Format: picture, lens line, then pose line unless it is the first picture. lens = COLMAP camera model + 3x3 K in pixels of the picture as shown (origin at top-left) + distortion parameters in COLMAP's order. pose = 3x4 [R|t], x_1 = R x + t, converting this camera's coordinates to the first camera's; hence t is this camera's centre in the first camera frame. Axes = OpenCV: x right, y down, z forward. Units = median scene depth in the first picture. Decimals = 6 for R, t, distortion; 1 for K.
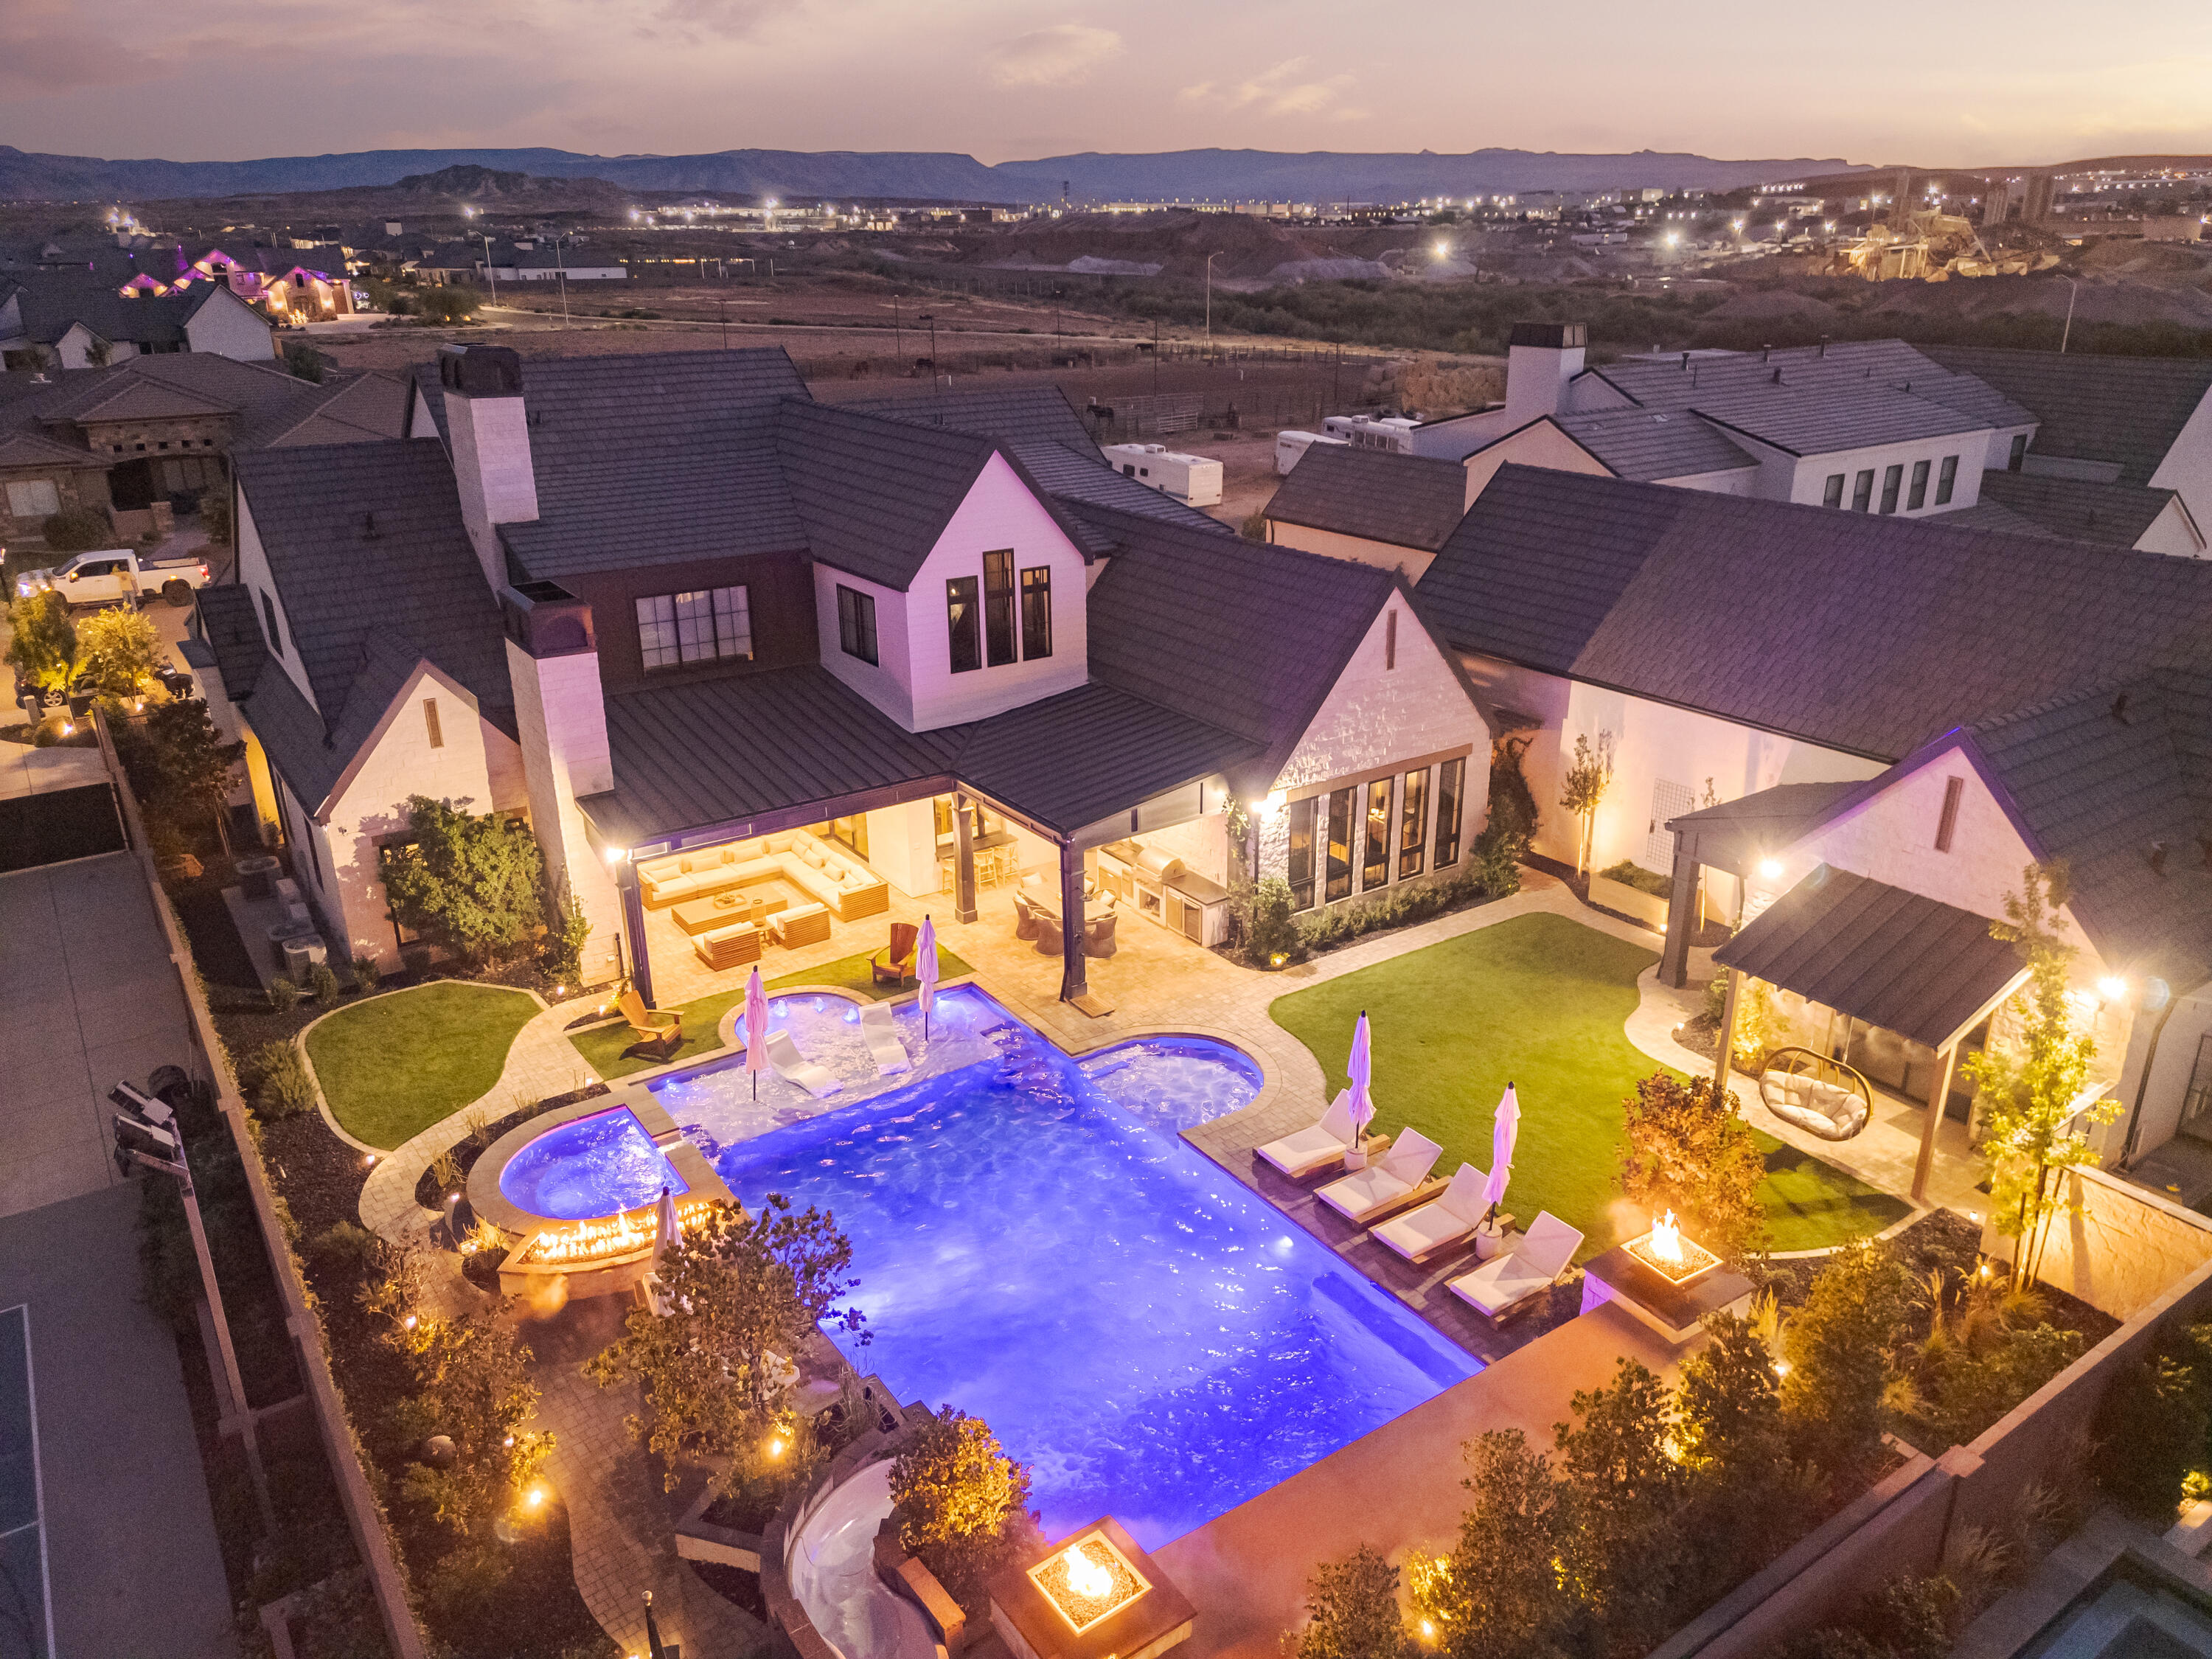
lens RADIAL K [[1559.4, 0, 1106.0], [0, 1559.4, 829.5], [0, 0, 1]] dist [0.072961, -0.074134]
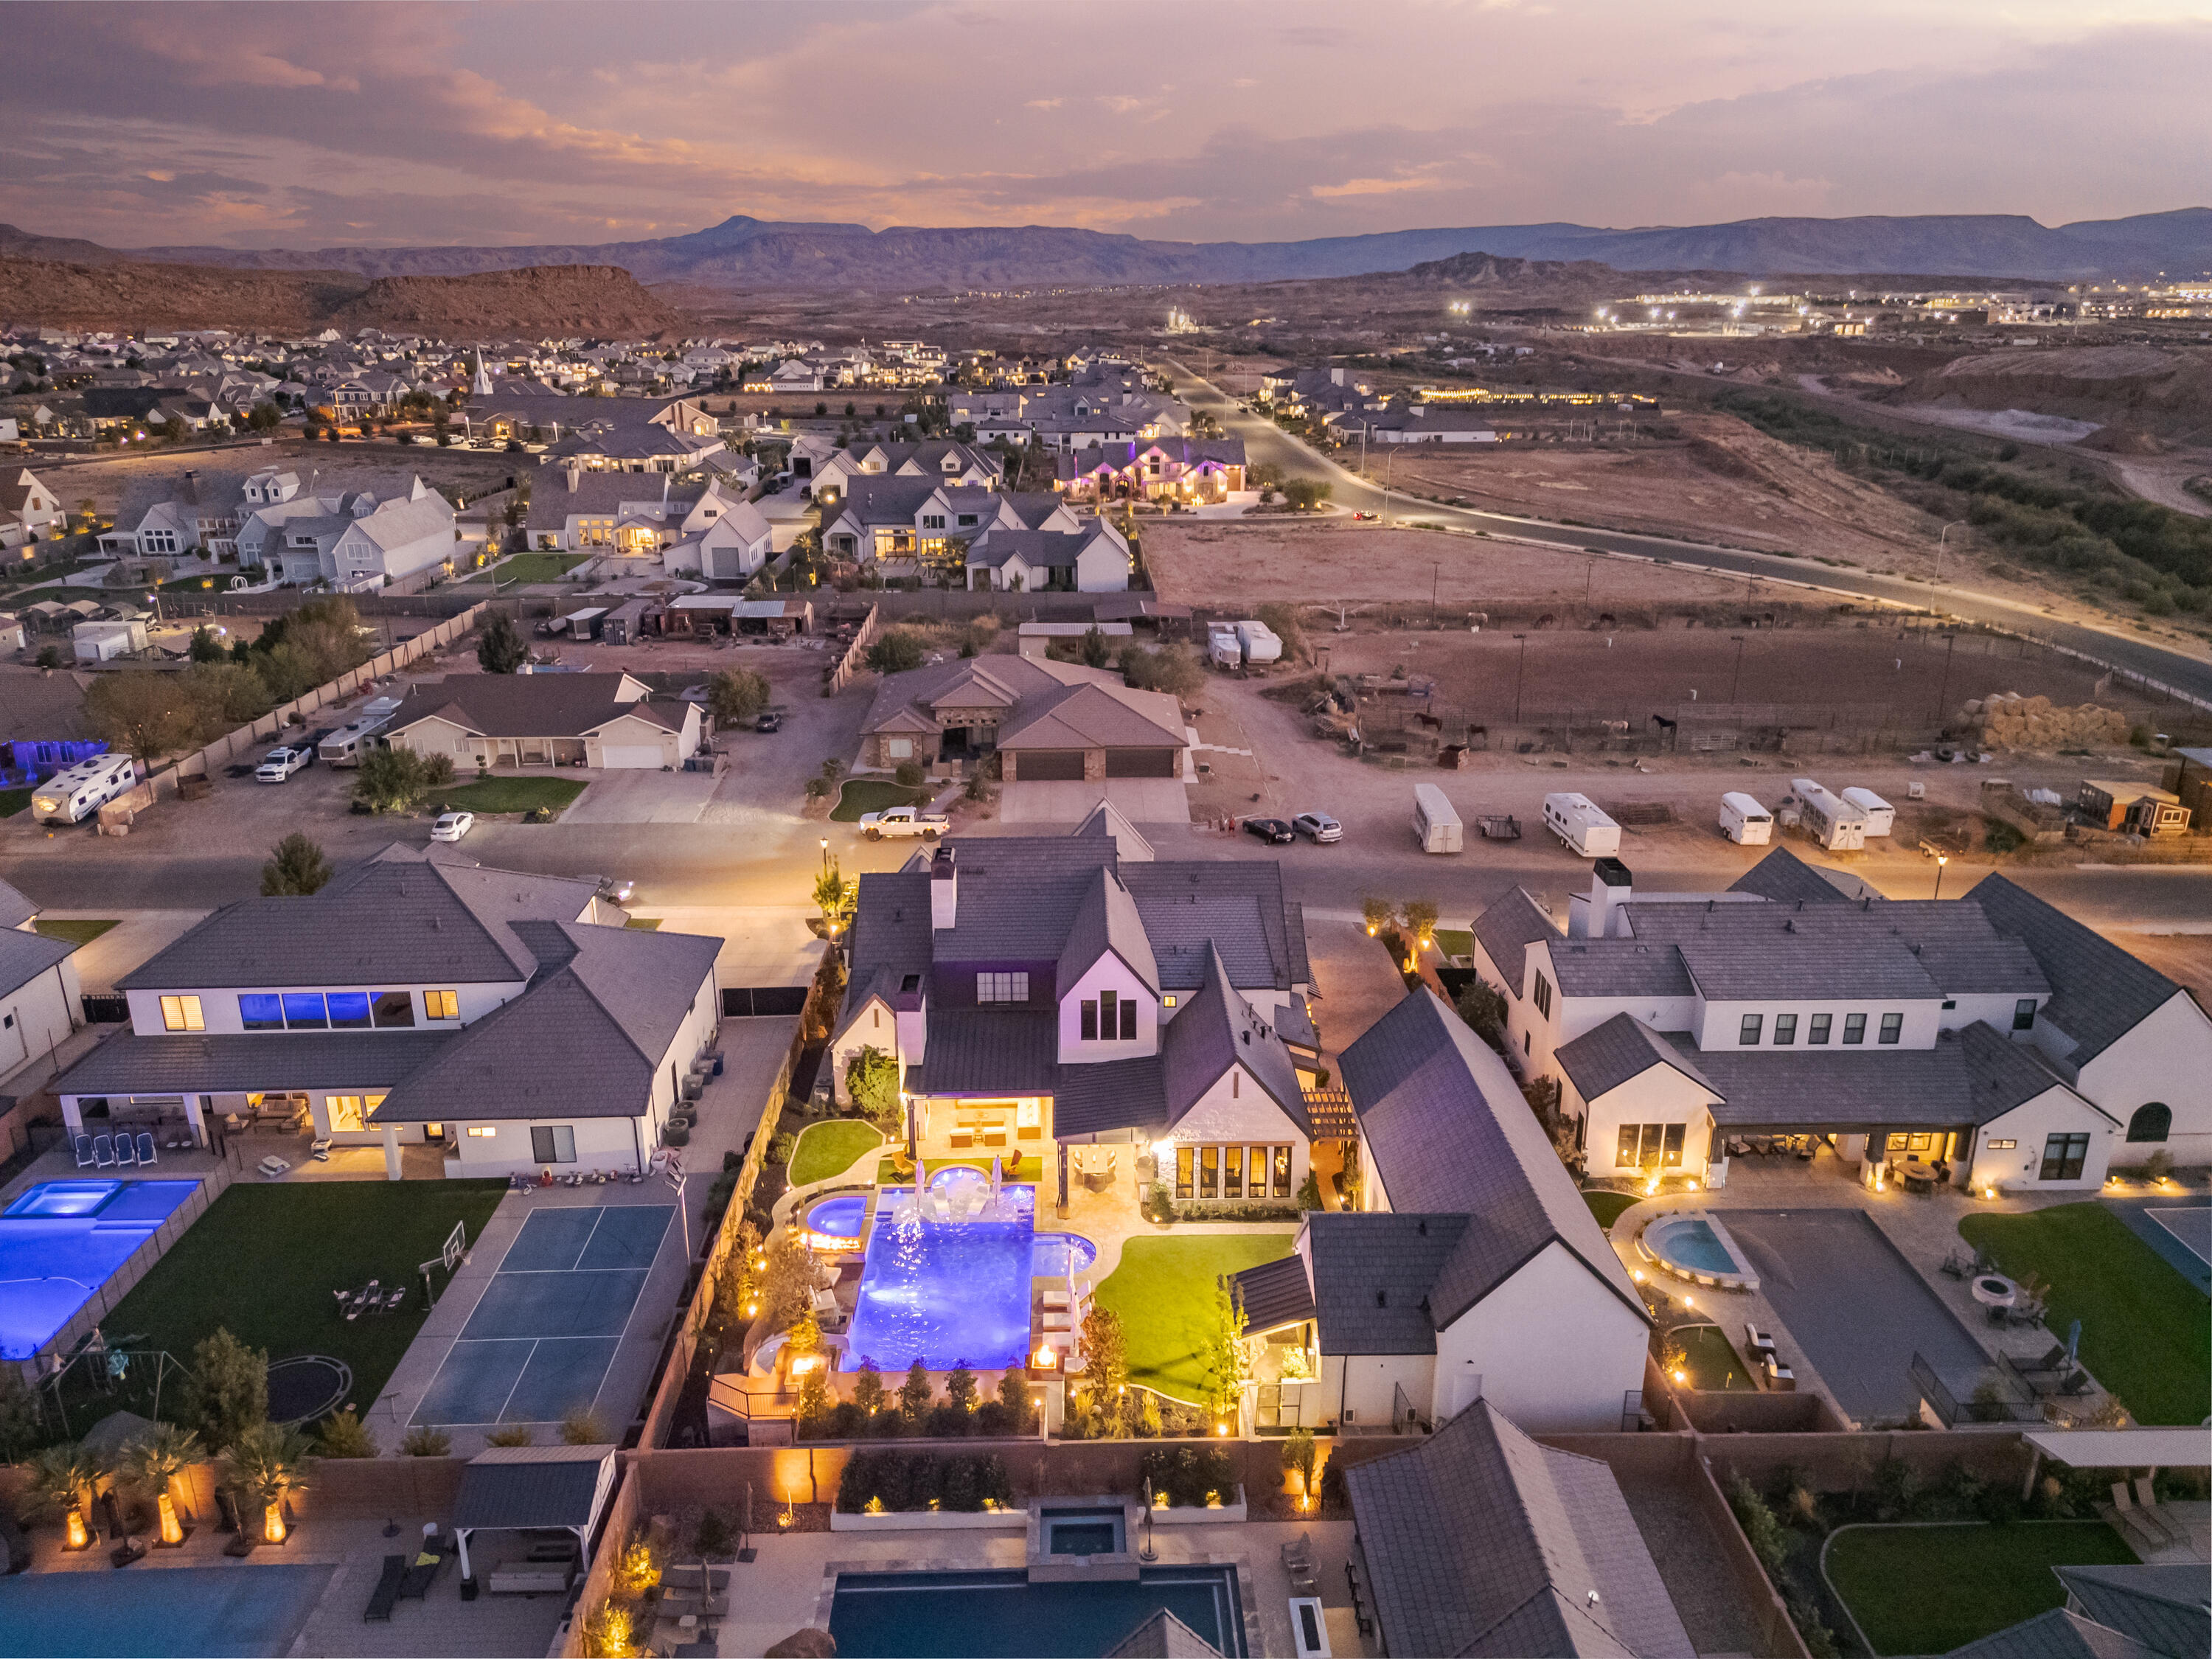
lens RADIAL K [[1560.0, 0, 1106.0], [0, 1560.0, 829.5], [0, 0, 1]] dist [0.081305, -0.086226]
pose [[0.837087, 0.181550, -0.516067, 1.001980], [-0.201004, 0.979415, 0.018514, -0.437370], [0.508805, 0.088234, 0.856348, -0.869678]]
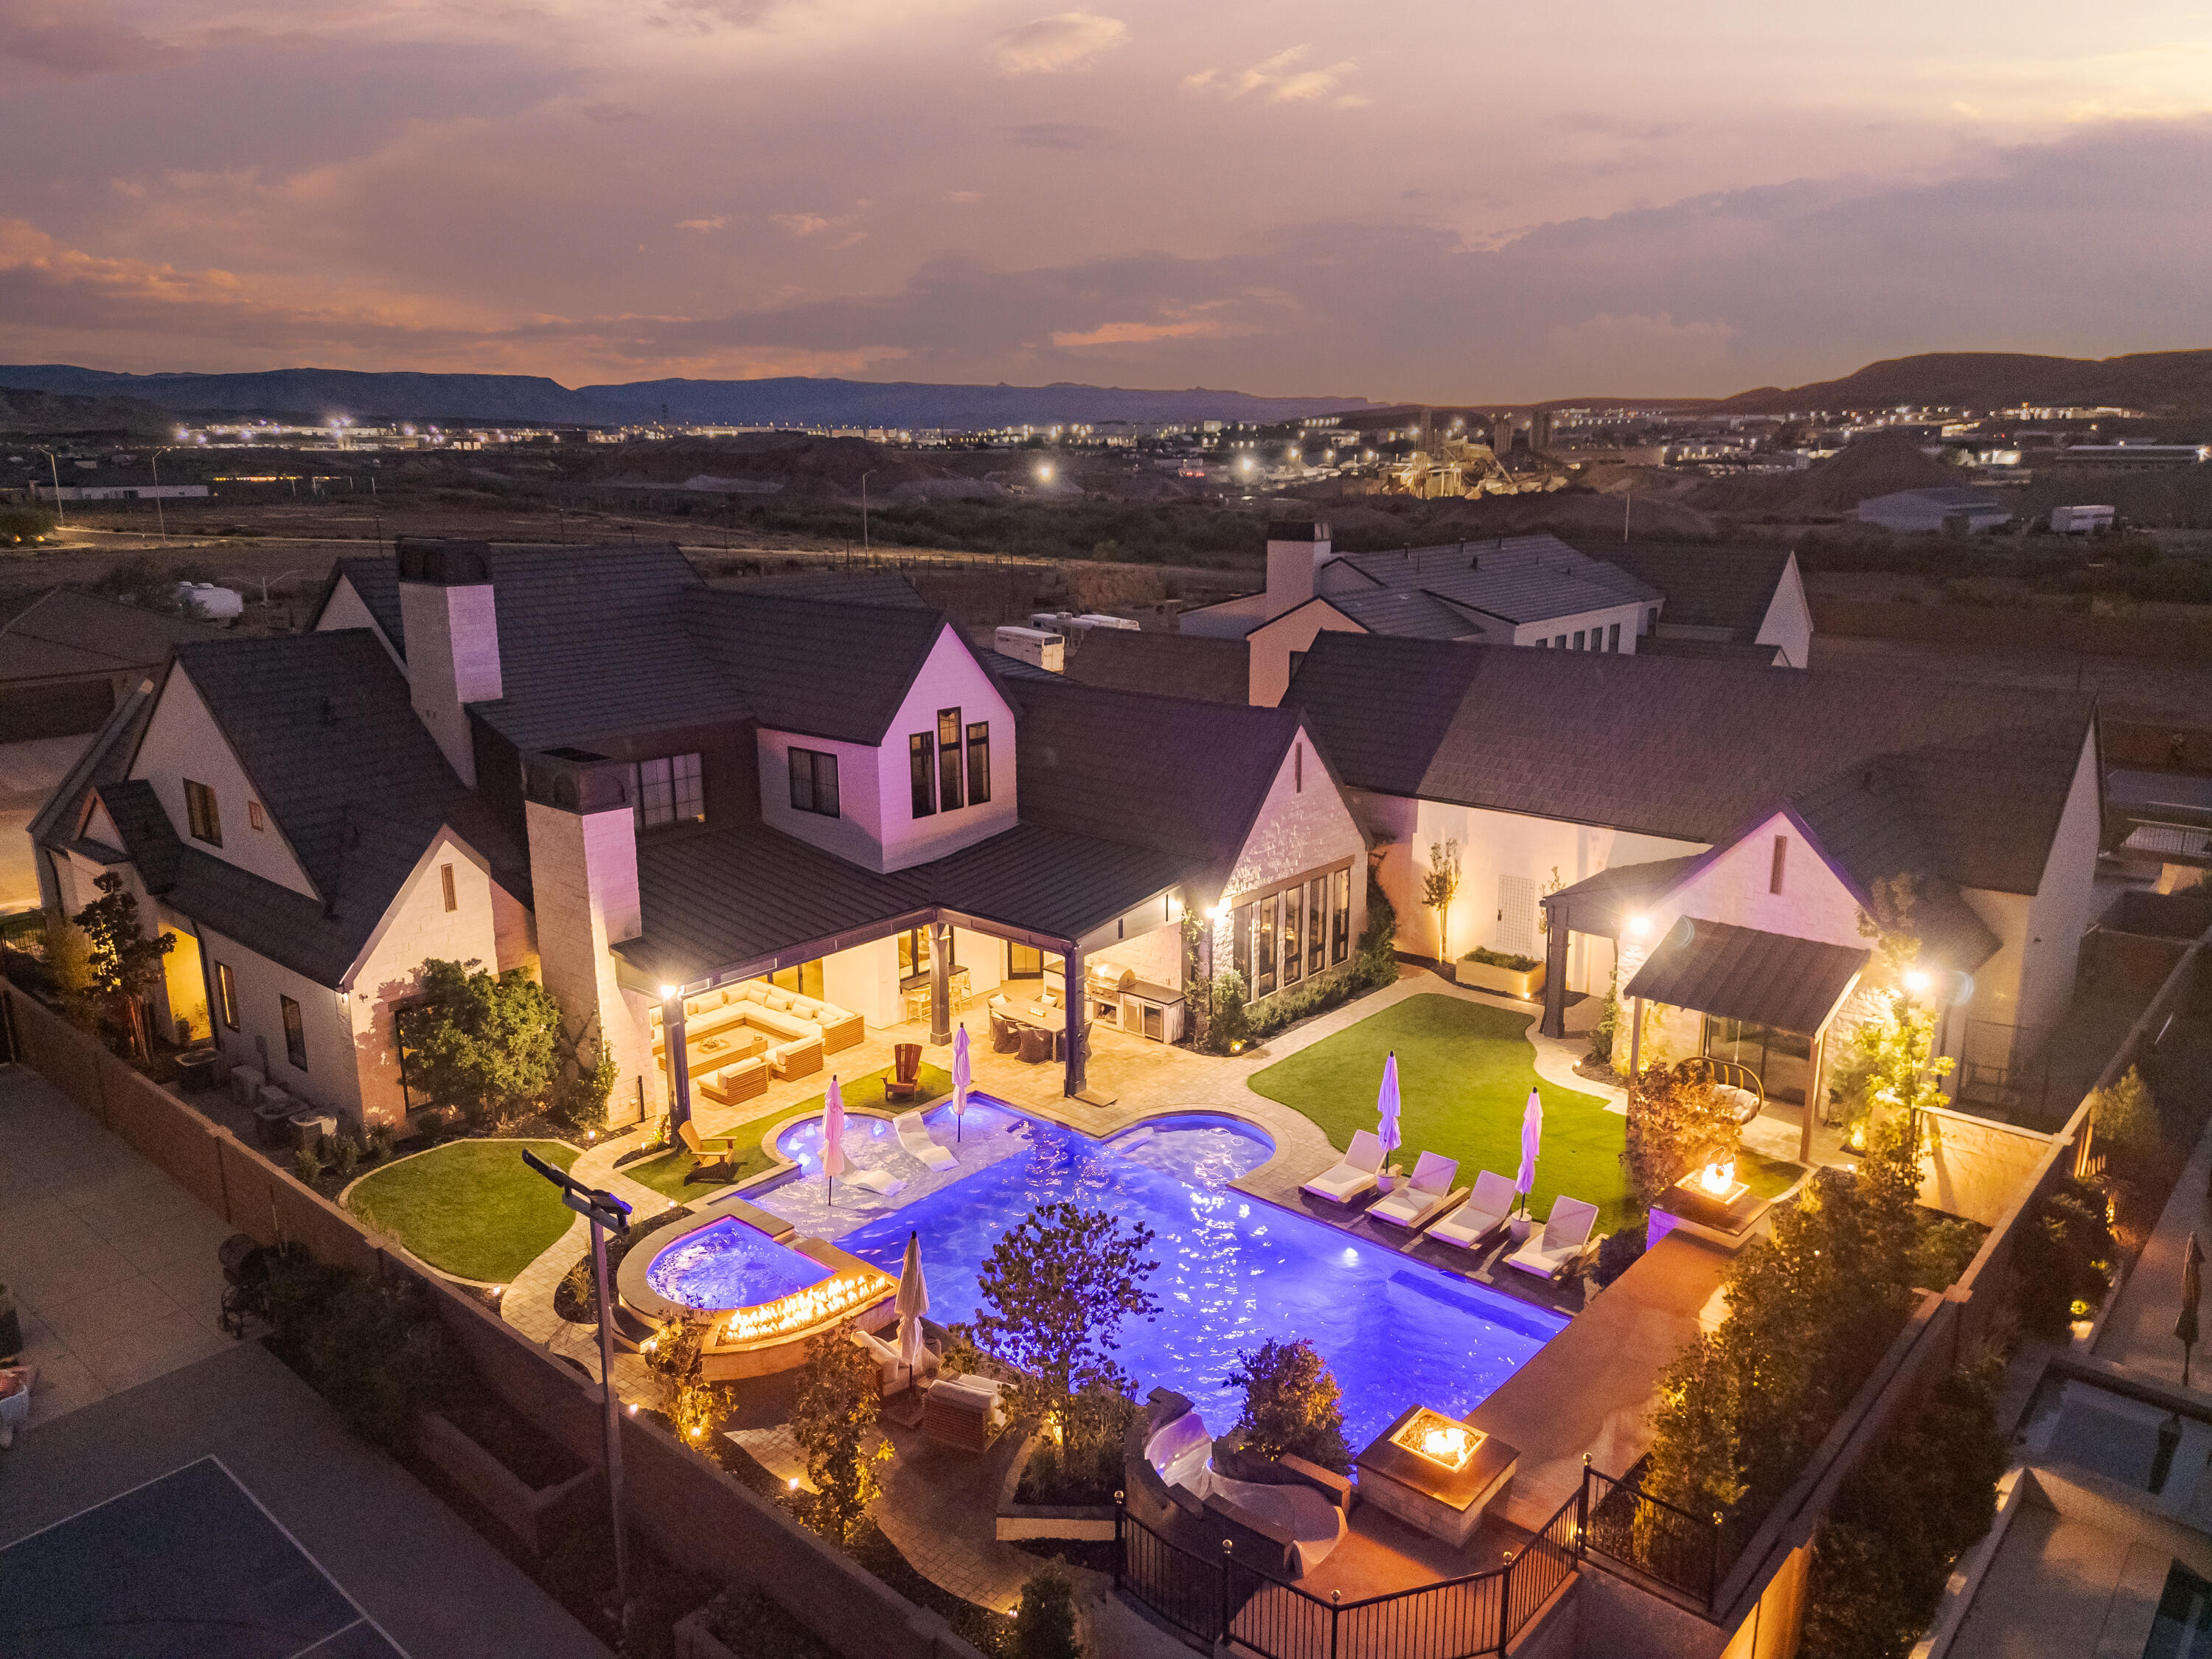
lens RADIAL K [[1560.0, 0, 1106.0], [0, 1560.0, 829.5], [0, 0, 1]] dist [0.081305, -0.086226]
pose [[0.969451, -0.055240, 0.238985, -0.233014], [0.085454, 0.989333, -0.117970, 0.049932], [-0.229919, 0.134788, 0.963831, -0.098473]]
